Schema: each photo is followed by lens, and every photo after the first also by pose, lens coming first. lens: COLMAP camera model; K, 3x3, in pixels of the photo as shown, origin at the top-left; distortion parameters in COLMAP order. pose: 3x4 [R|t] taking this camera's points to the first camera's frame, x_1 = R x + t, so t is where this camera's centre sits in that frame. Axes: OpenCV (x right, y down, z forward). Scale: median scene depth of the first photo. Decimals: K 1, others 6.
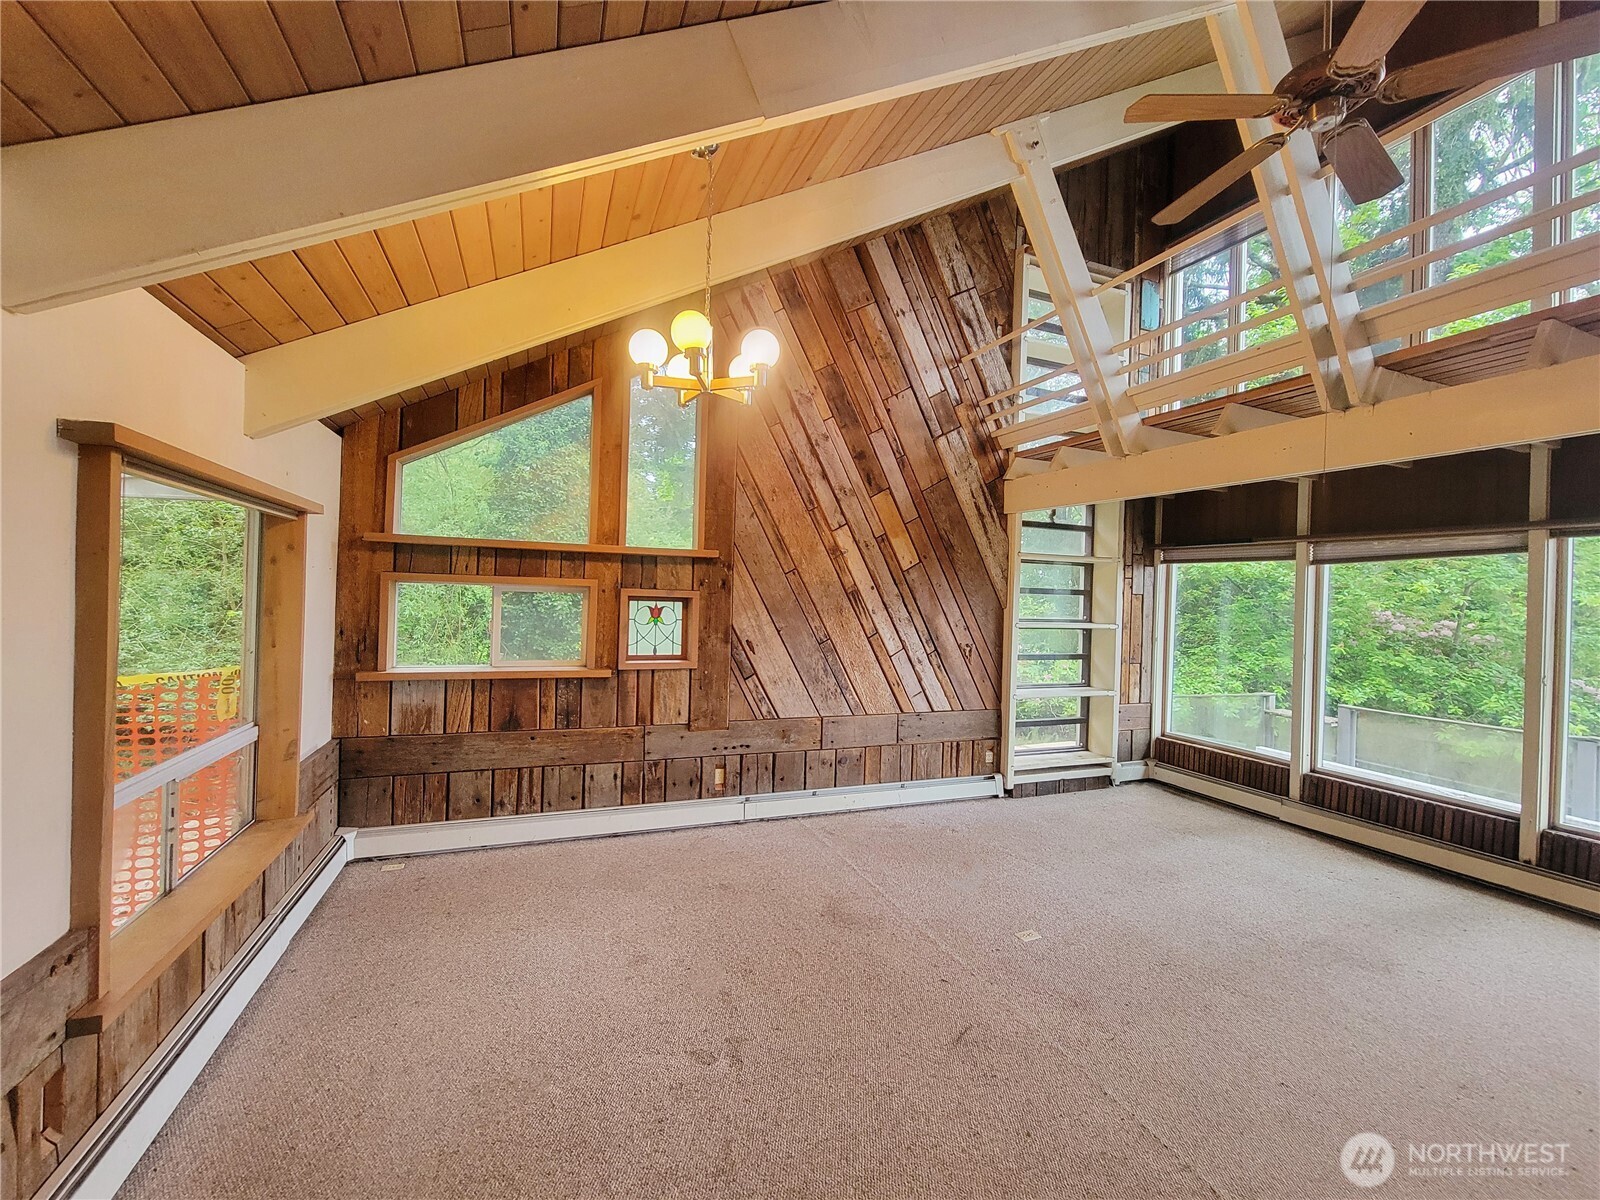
lens RADIAL K [[659.3, 0, 798.9], [0, 659.3, 600.5], [0, 0, 1]] dist [0.000164, 0.000867]
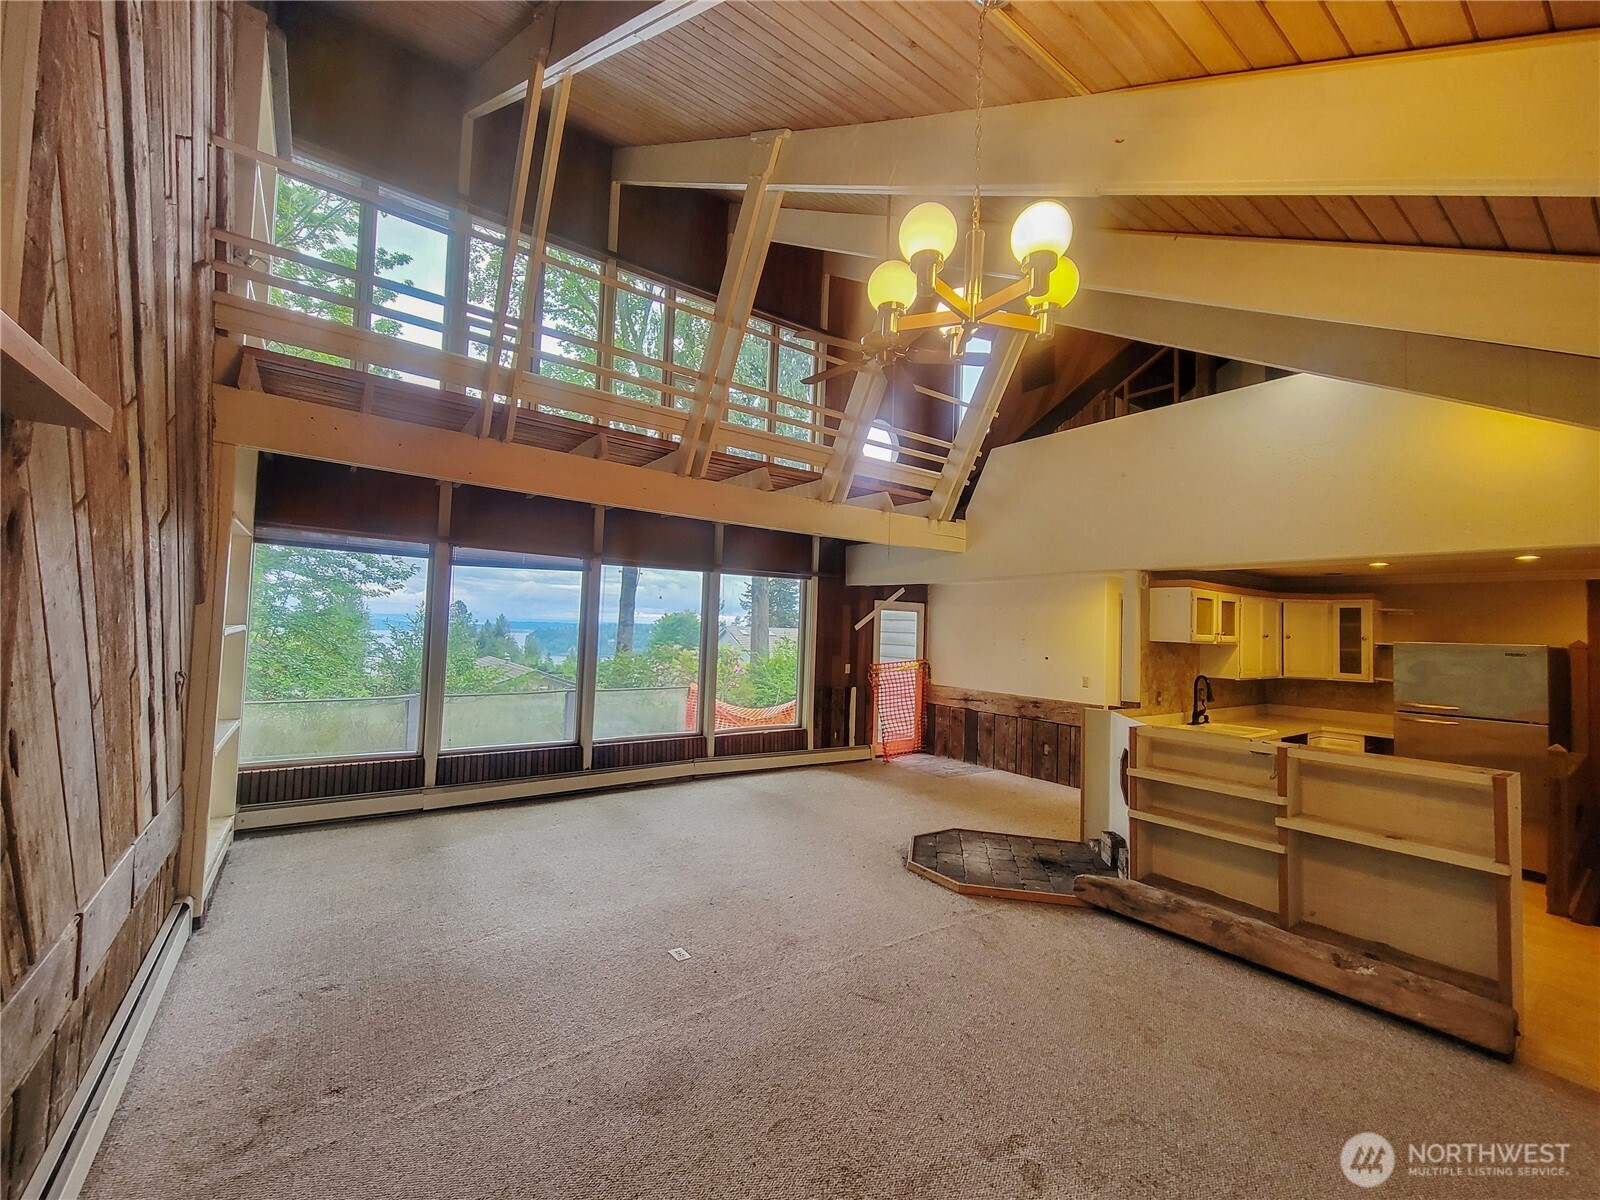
lens RADIAL K [[659.3, 0, 789.6], [0, 659.3, 602.1], [0, 0, 1]] dist [0.000164, 0.000867]
pose [[-0.226251, -0.009667, 0.974021, -0.427249], [-0.043698, 0.999045, -0.000235, -0.015602], [-0.973088, -0.042615, -0.226457, 0.727365]]
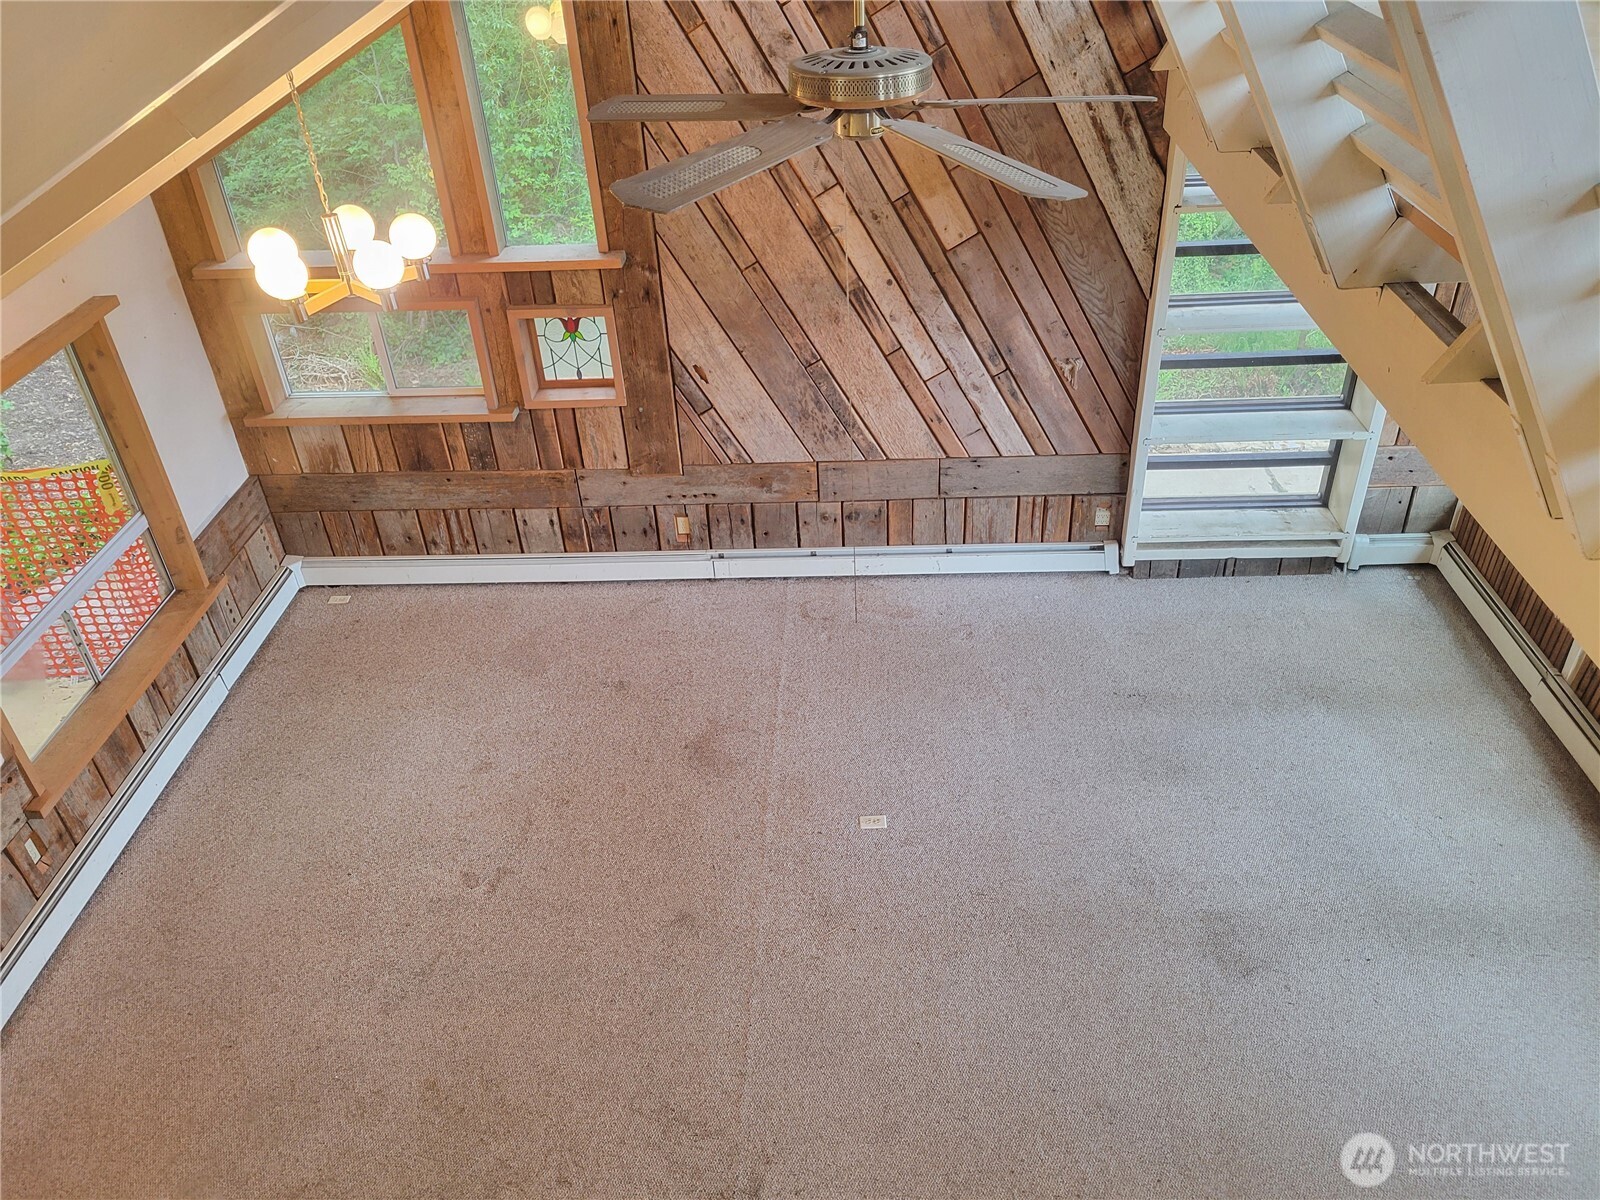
lens RADIAL K [[1210.5, 0, 808.1], [0, 1210.5, 593.8], [0, 0, 1]] dist [0.067595, -0.020494]
pose [[0.913446, 0.169554, -0.369956, 0.551782], [0.069699, 0.830461, 0.552699, -0.444470], [0.400947, -0.530646, 0.746764, -0.065211]]
